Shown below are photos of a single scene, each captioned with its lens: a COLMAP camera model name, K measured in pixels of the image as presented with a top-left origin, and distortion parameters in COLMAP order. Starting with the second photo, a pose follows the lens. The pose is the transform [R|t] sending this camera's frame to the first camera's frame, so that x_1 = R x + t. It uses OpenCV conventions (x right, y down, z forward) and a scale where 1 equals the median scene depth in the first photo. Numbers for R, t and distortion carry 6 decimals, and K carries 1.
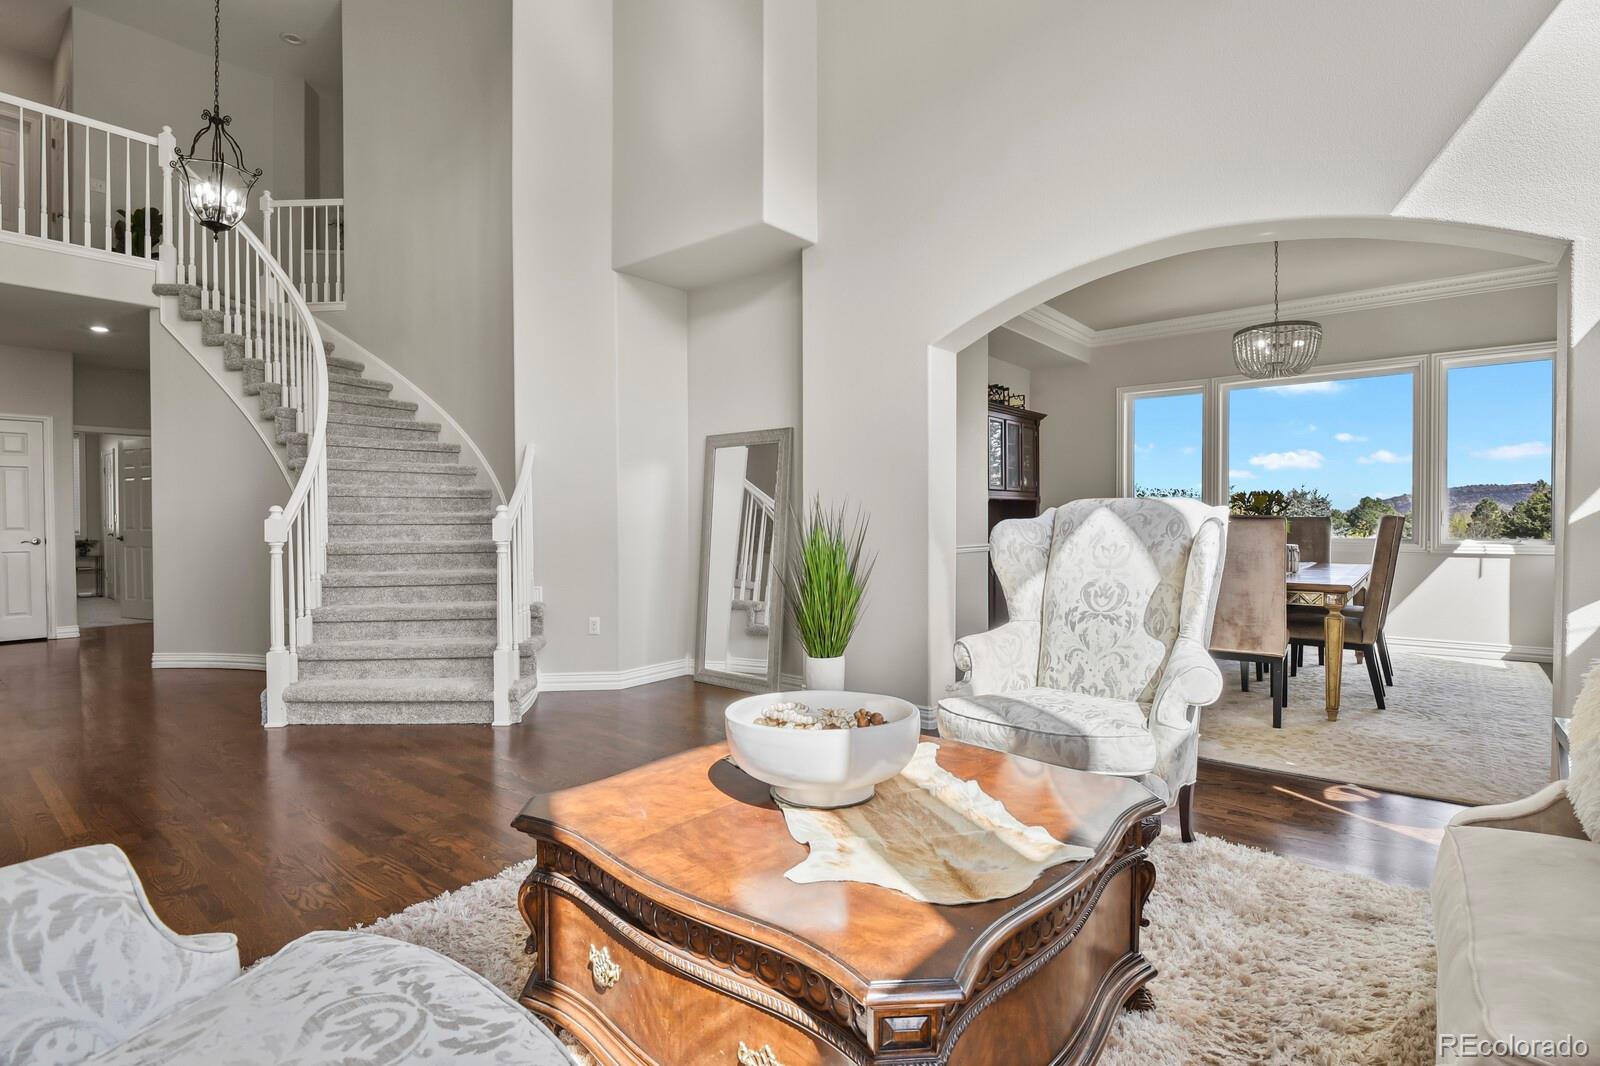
lens RADIAL K [[780.9, 0, 806.5], [0, 780.9, 527.6], [0, 0, 1]] dist [-0.013185, -0.000981]
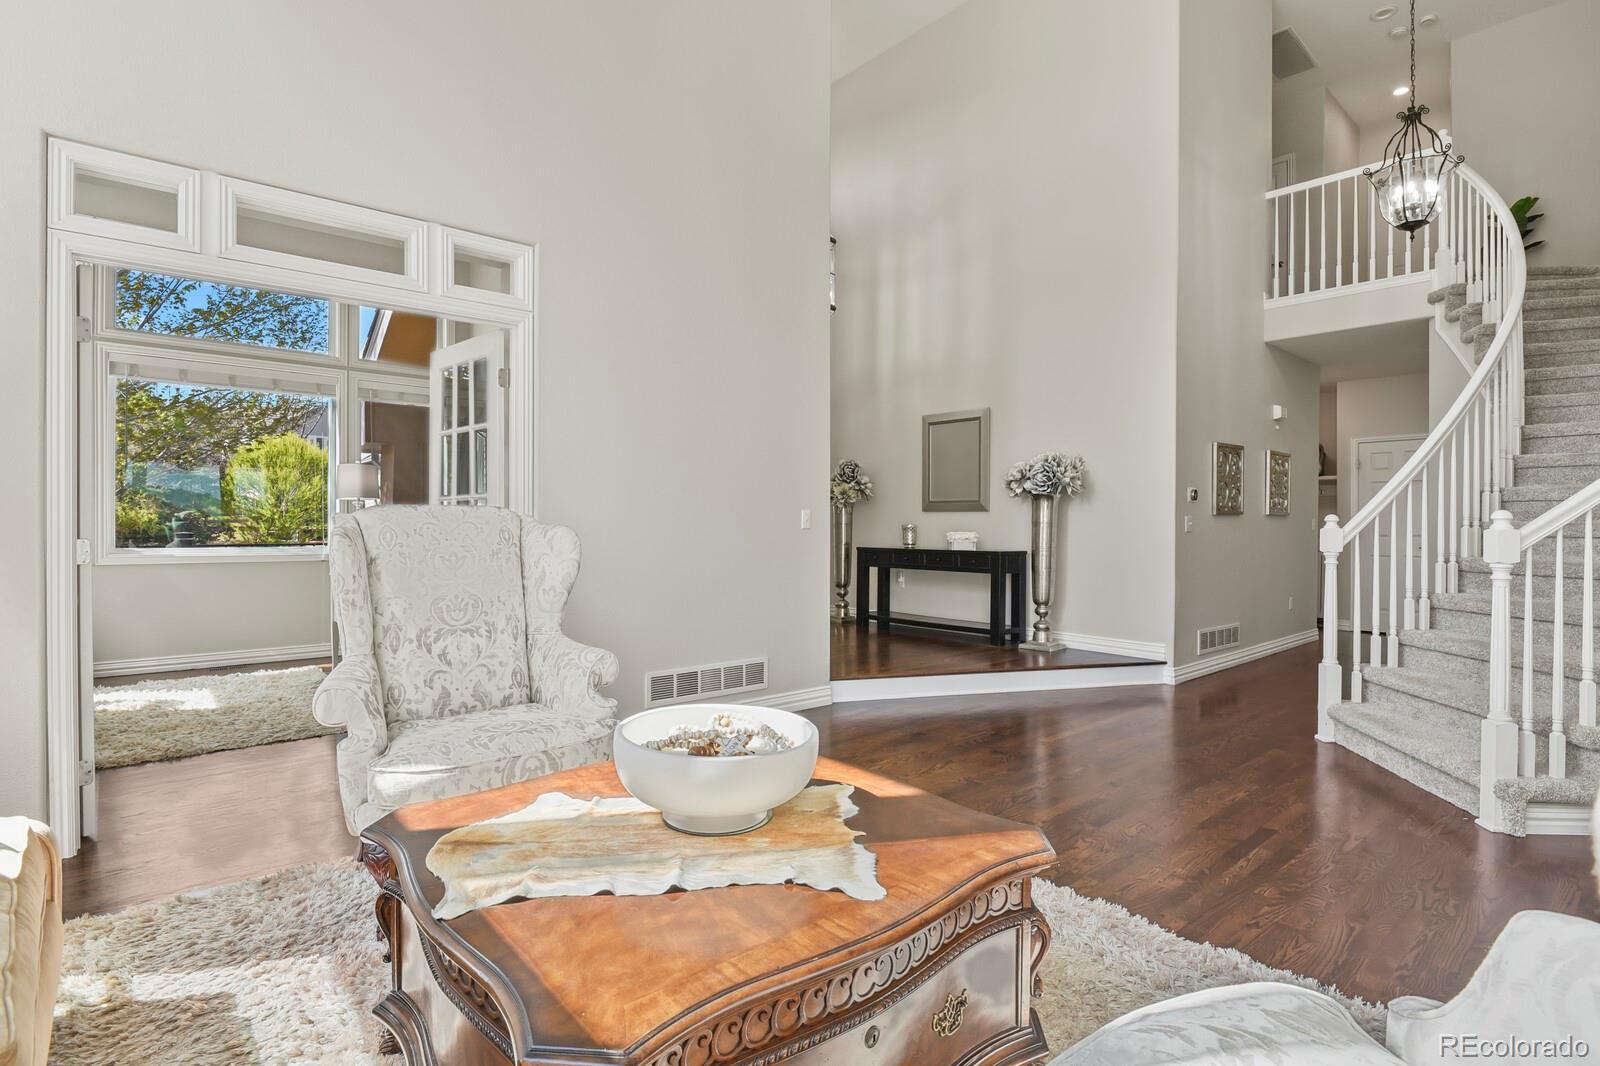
lens RADIAL K [[771.7, 0, 800.0], [0, 771.7, 533.0], [0, 0, 1]] dist [-0.016903, -0.000086]
pose [[-0.156761, 0.014069, -0.987536, 0.302349], [-0.018630, 0.999679, 0.017199, -0.007768], [0.987461, 0.021094, -0.156448, 0.402935]]
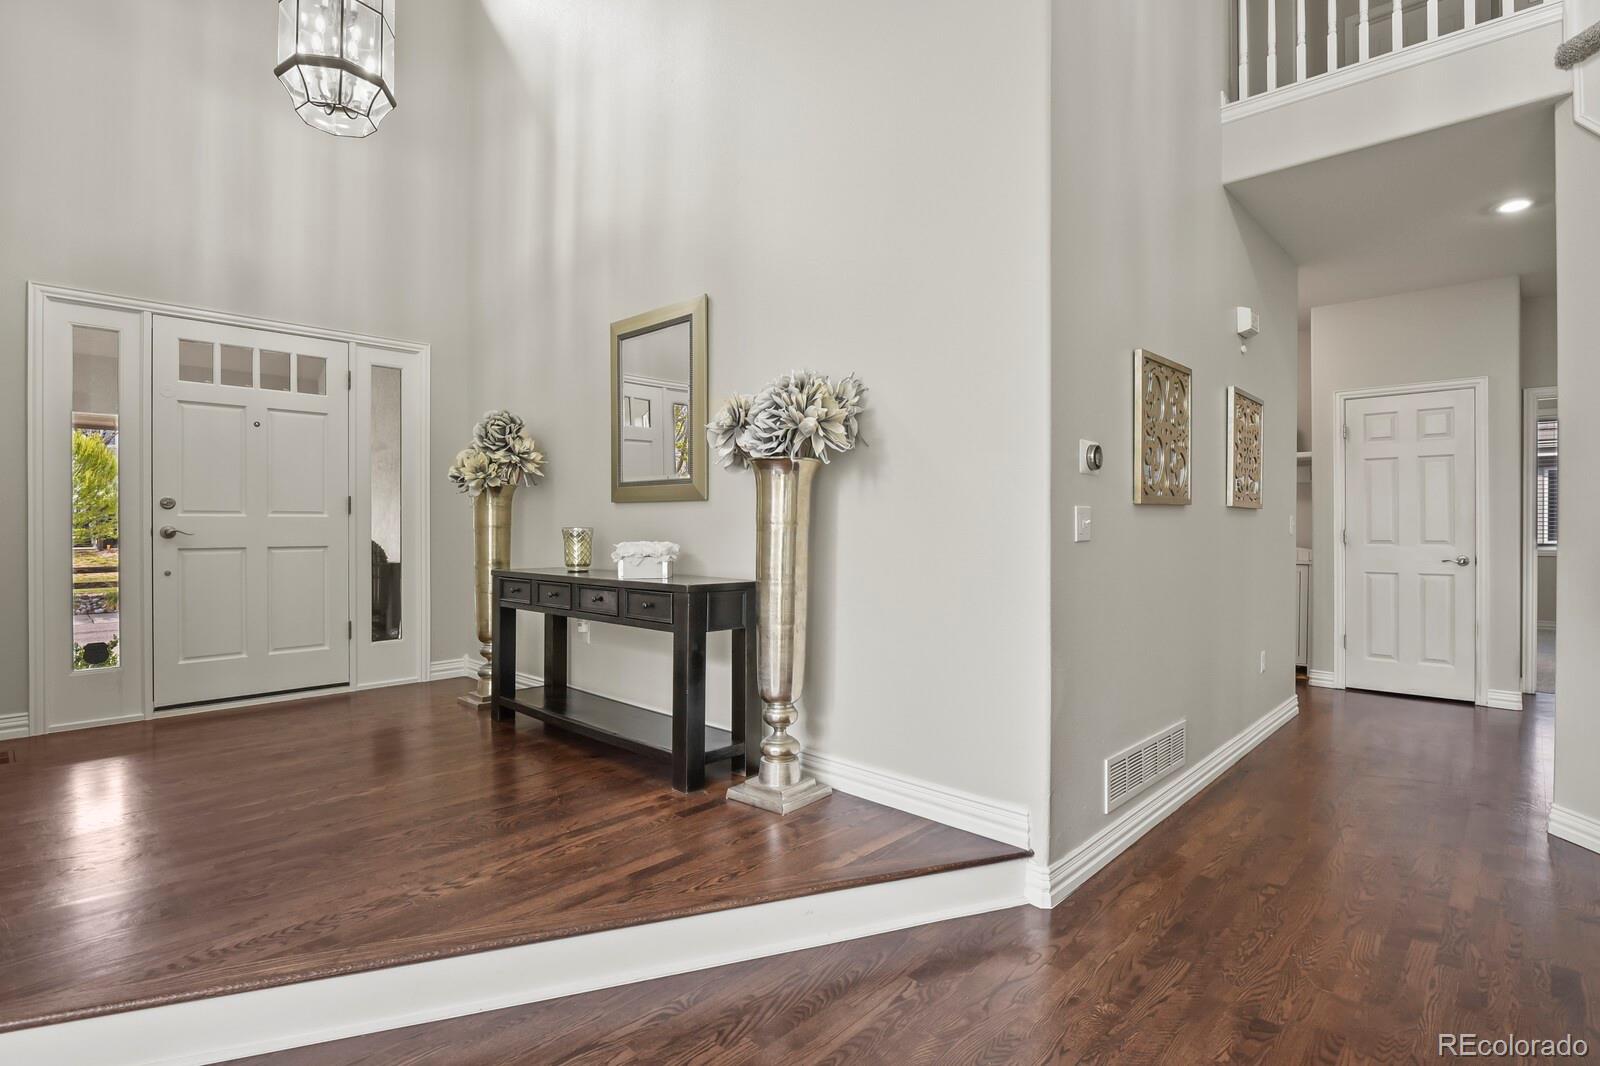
lens RADIAL K [[780.9, 0, 806.5], [0, 780.9, 527.6], [0, 0, 1]] dist [-0.013185, -0.000981]
pose [[-0.058322, 0.004421, -0.998288, -0.386082], [-0.015102, 0.999872, 0.005310, -0.009524], [0.998184, 0.015386, -0.058248, 0.640449]]
